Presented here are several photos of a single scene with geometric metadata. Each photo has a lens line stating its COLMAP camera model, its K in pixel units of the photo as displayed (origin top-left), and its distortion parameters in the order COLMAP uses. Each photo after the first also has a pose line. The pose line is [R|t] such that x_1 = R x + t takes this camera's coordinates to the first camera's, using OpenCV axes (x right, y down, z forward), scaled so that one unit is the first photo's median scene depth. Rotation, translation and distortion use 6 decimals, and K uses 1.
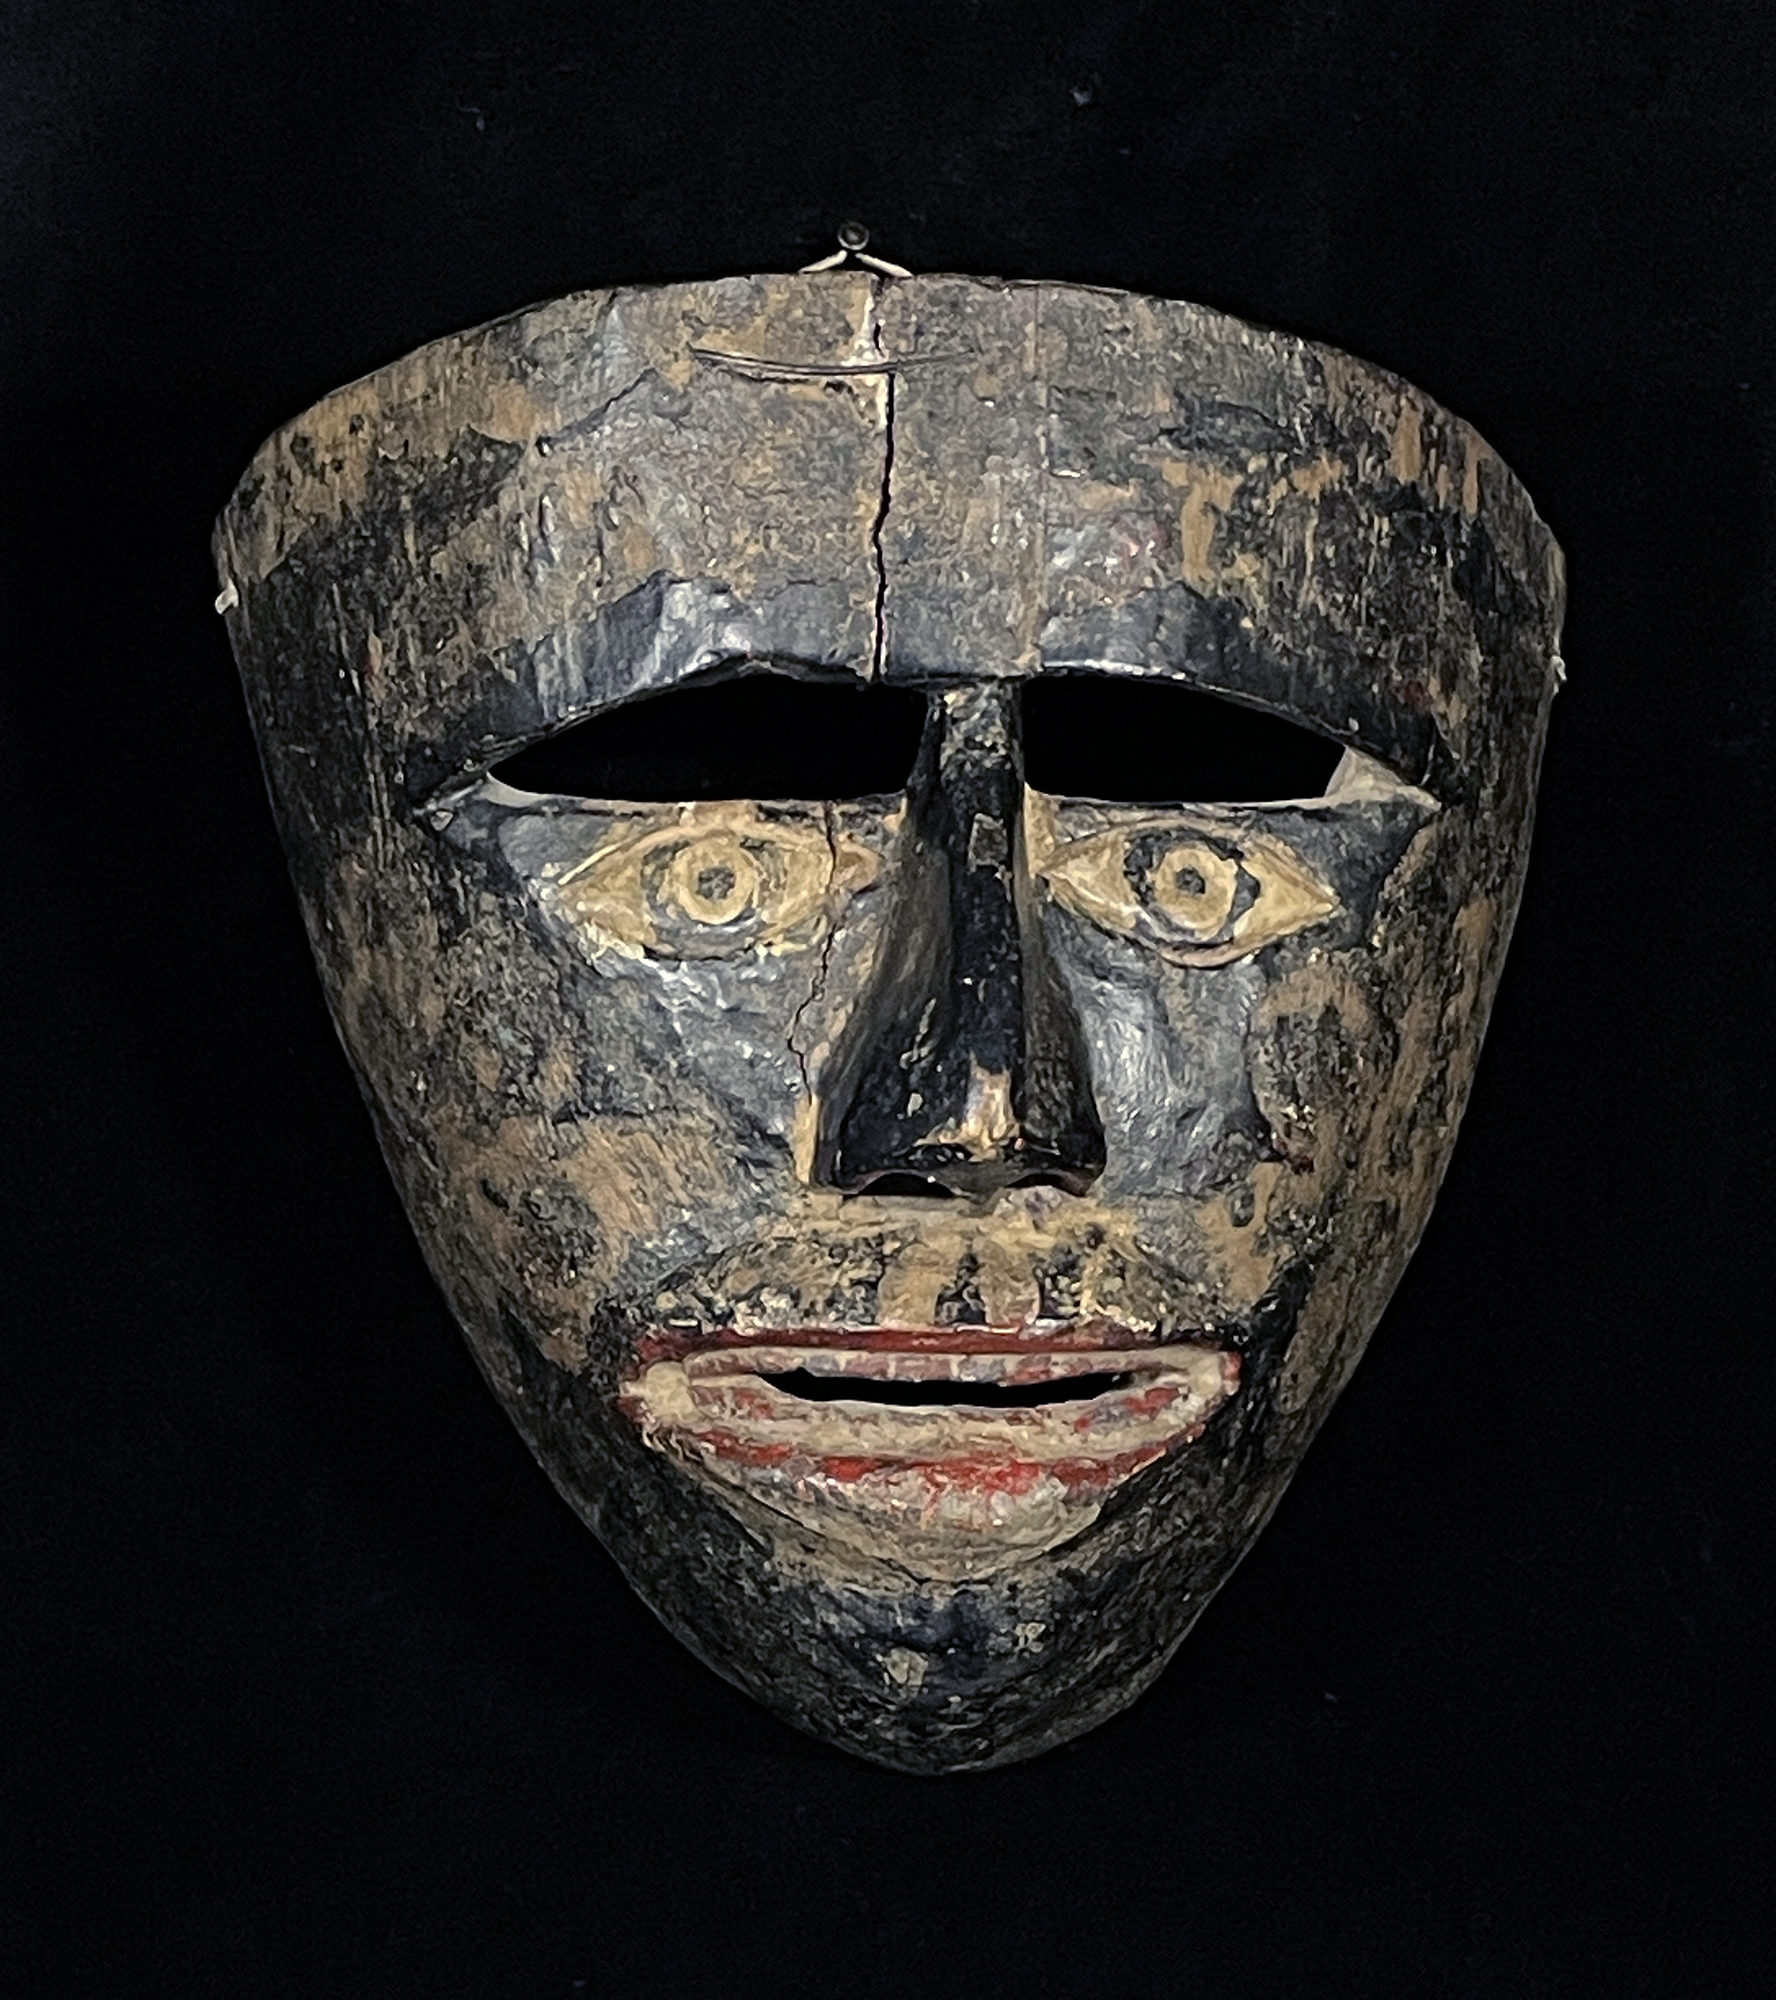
lens RADIAL K [[5125.7, 0, 749.1], [0, 5125.7, 1272.8], [0, 0, 1]] dist [0.066039, 0.077744]
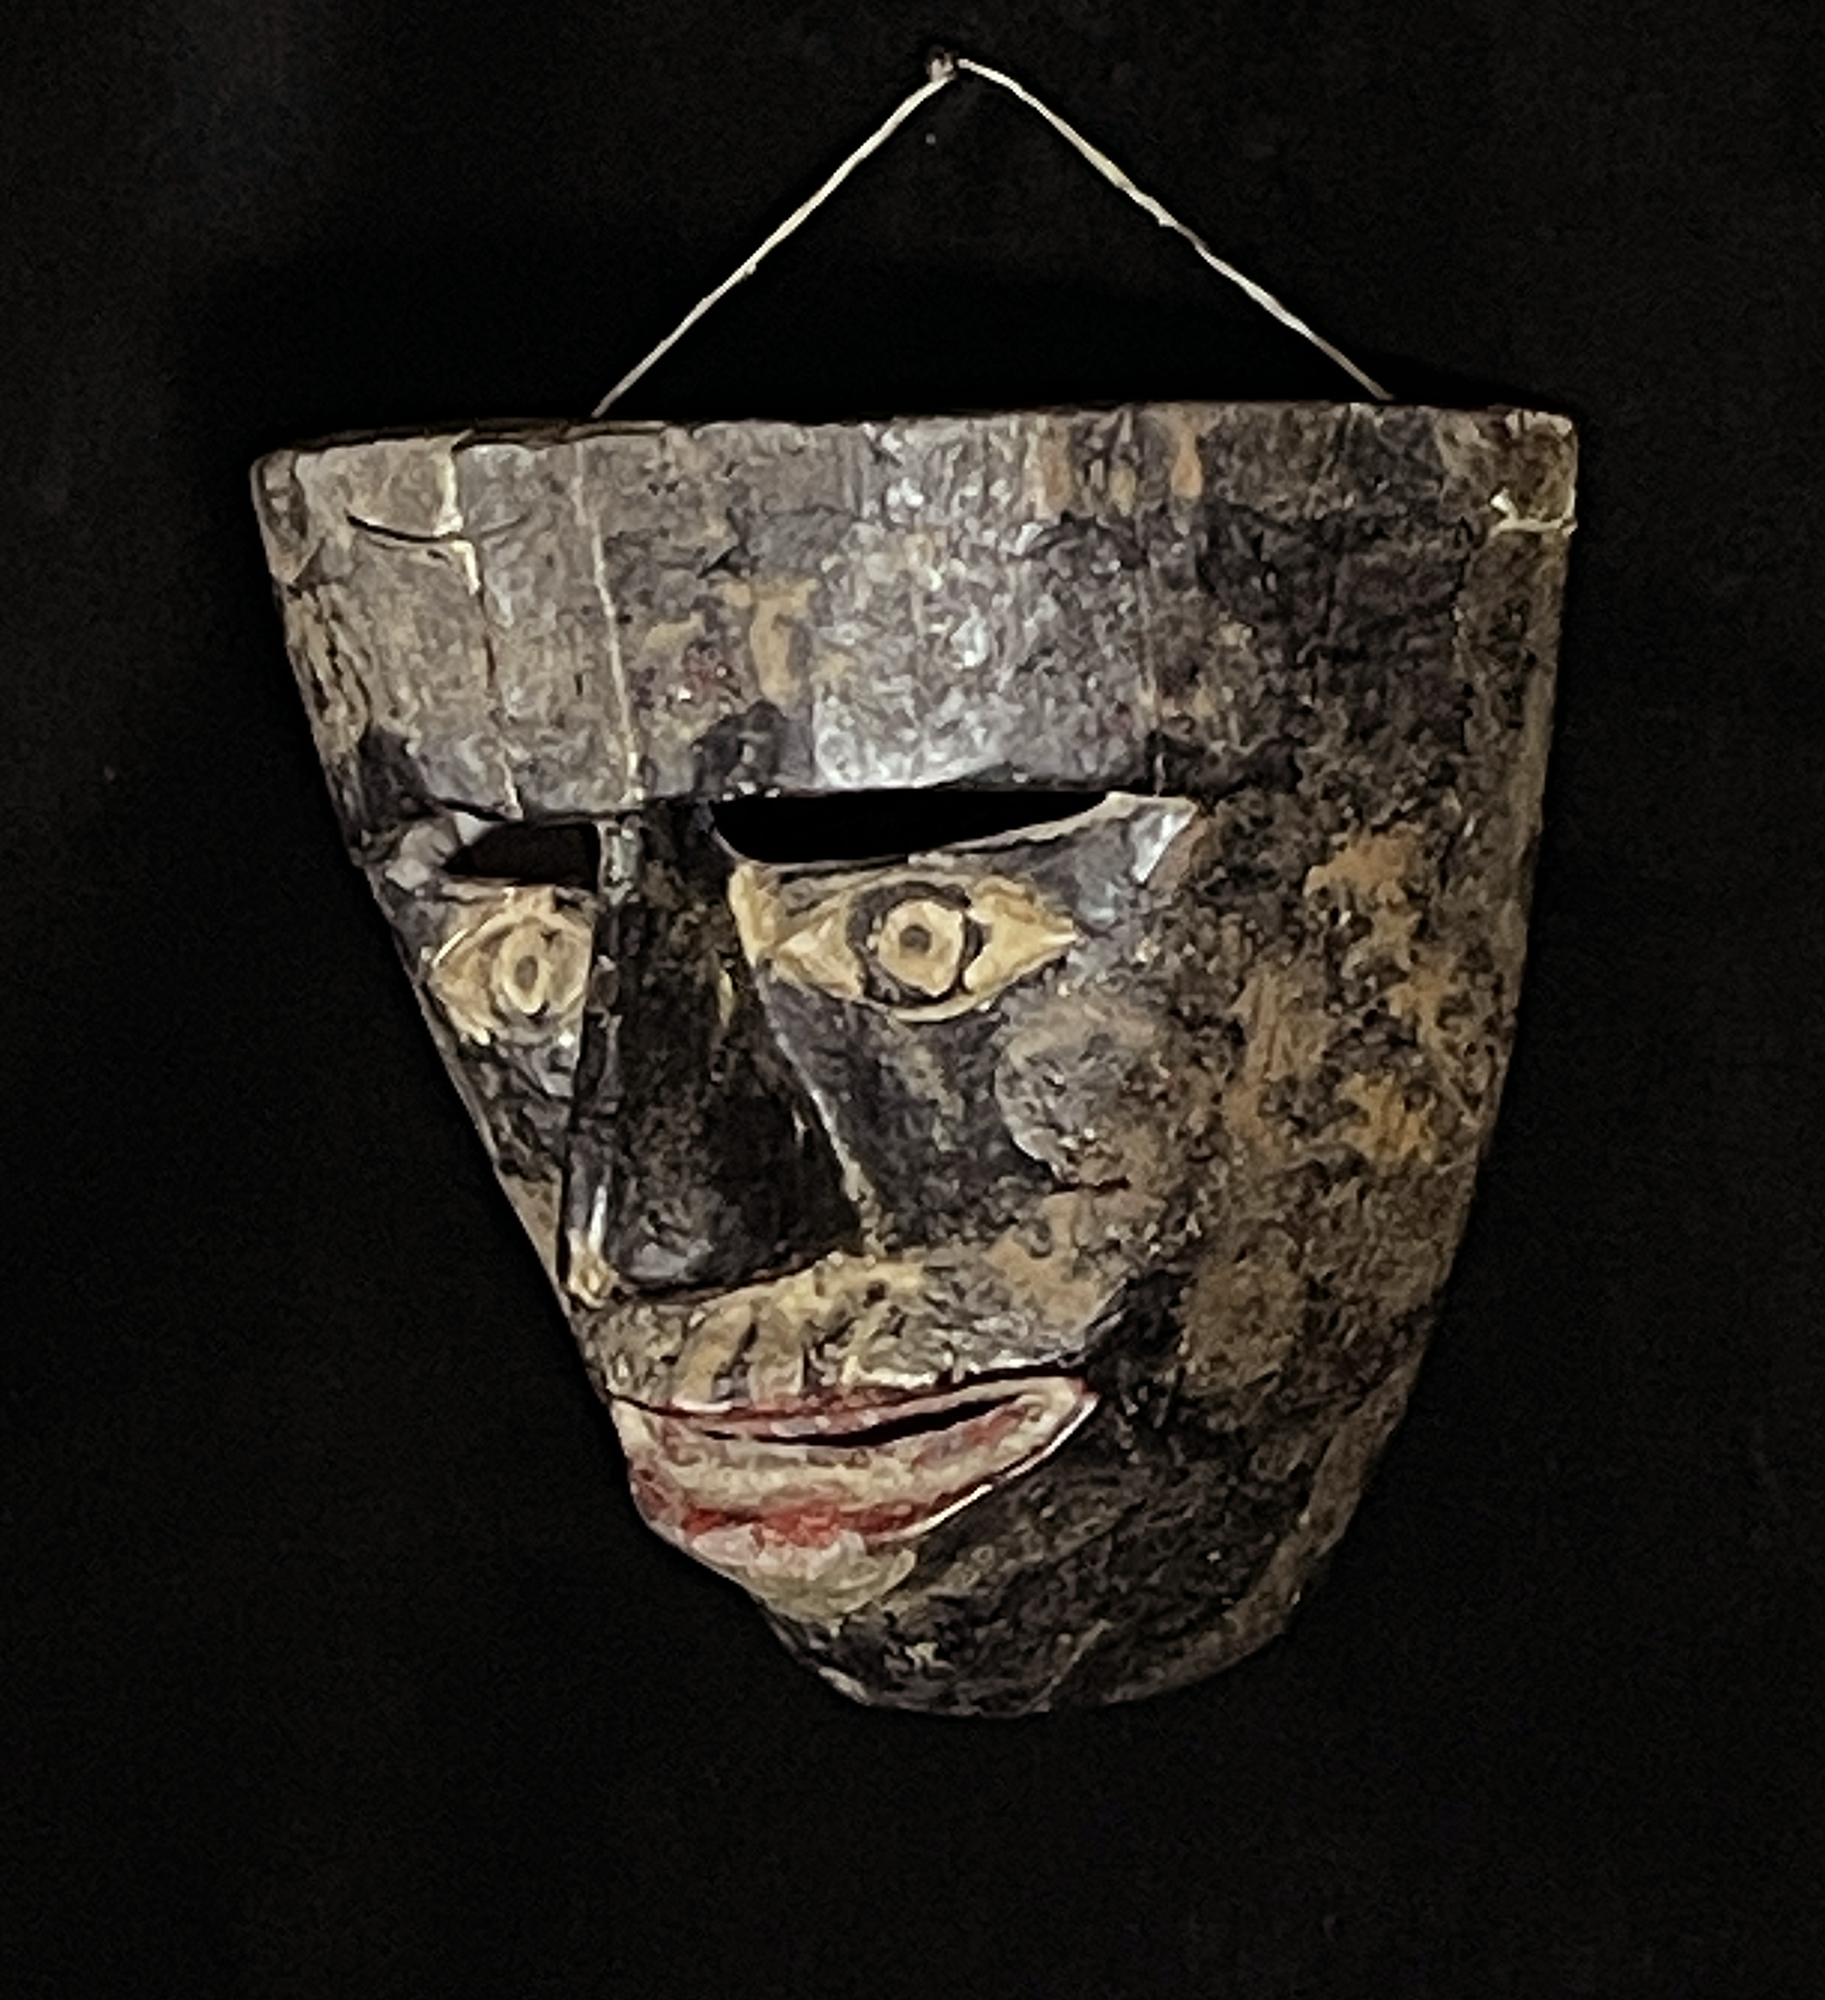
lens RADIAL K [[8466.7, 0, 912.5], [0, 8466.7, 1000.0], [0, 0, 1]] dist [0.220351, 1.401008]
pose [[0.789837, -0.036188, -0.612248, 1.103014], [0.183798, 0.966344, 0.179993, -0.364169], [0.585128, -0.254696, 0.769906, -0.277760]]
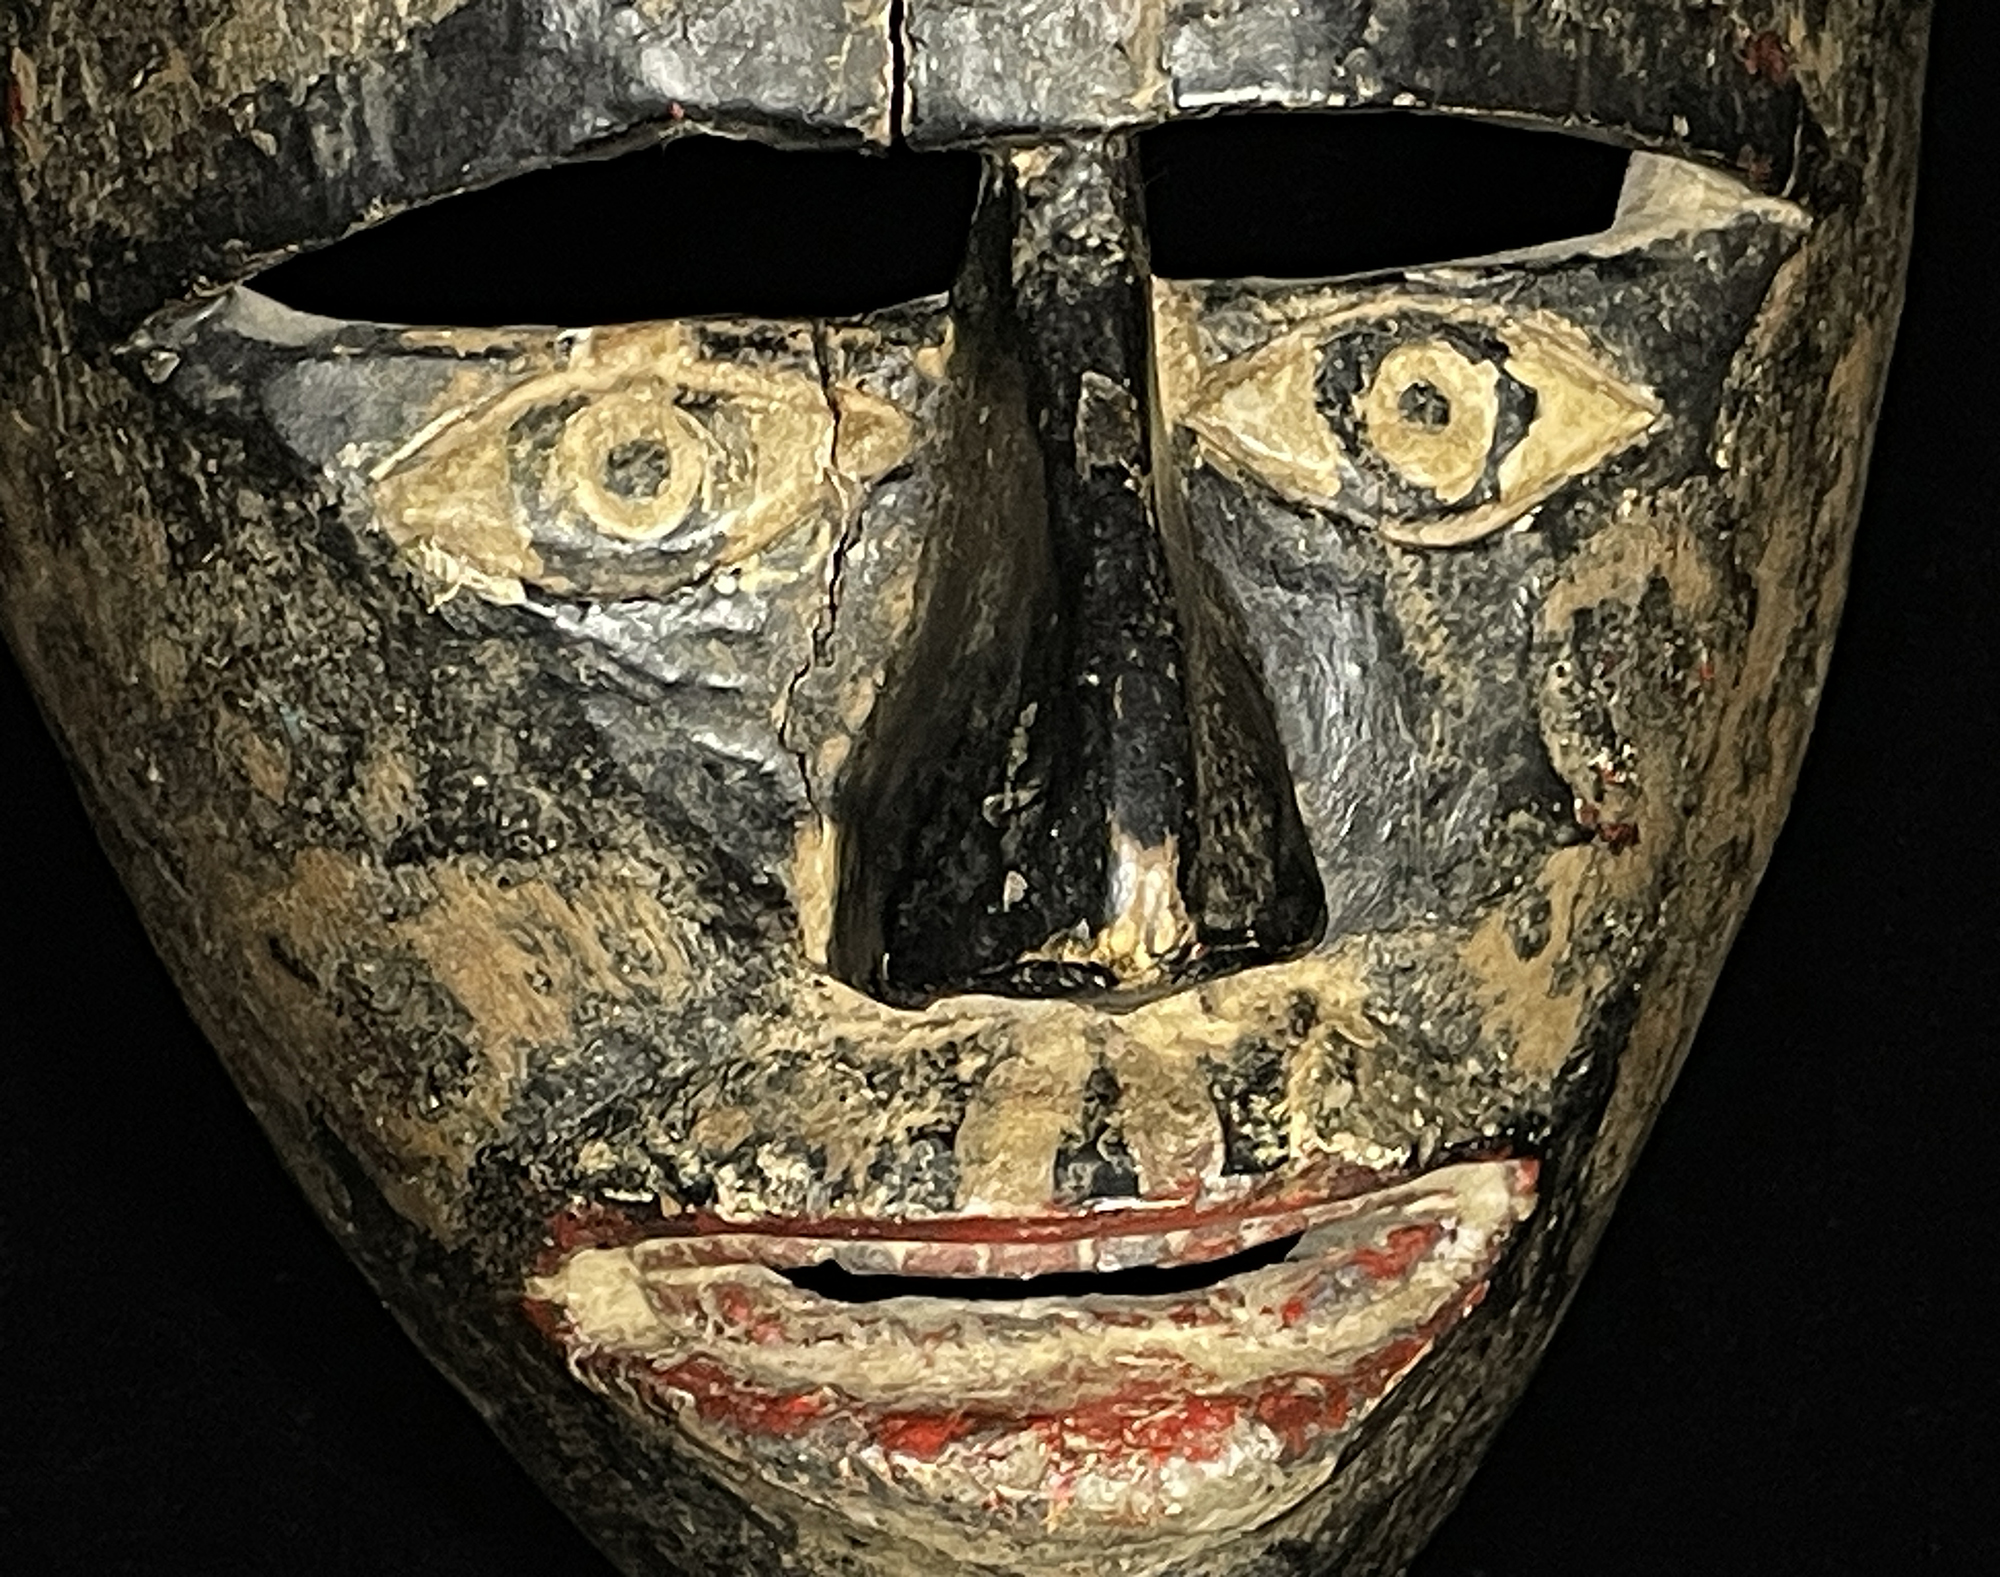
lens RADIAL K [[6447.0, 0, 1000.7], [0, 6447.0, 676.6], [0, 0, 1]] dist [0.082439, 1.176078]
pose [[0.995160, -0.065861, 0.072929, -0.020586], [0.057277, 0.991815, 0.114119, -0.134436], [-0.079848, -0.109390, 0.990787, 0.253684]]
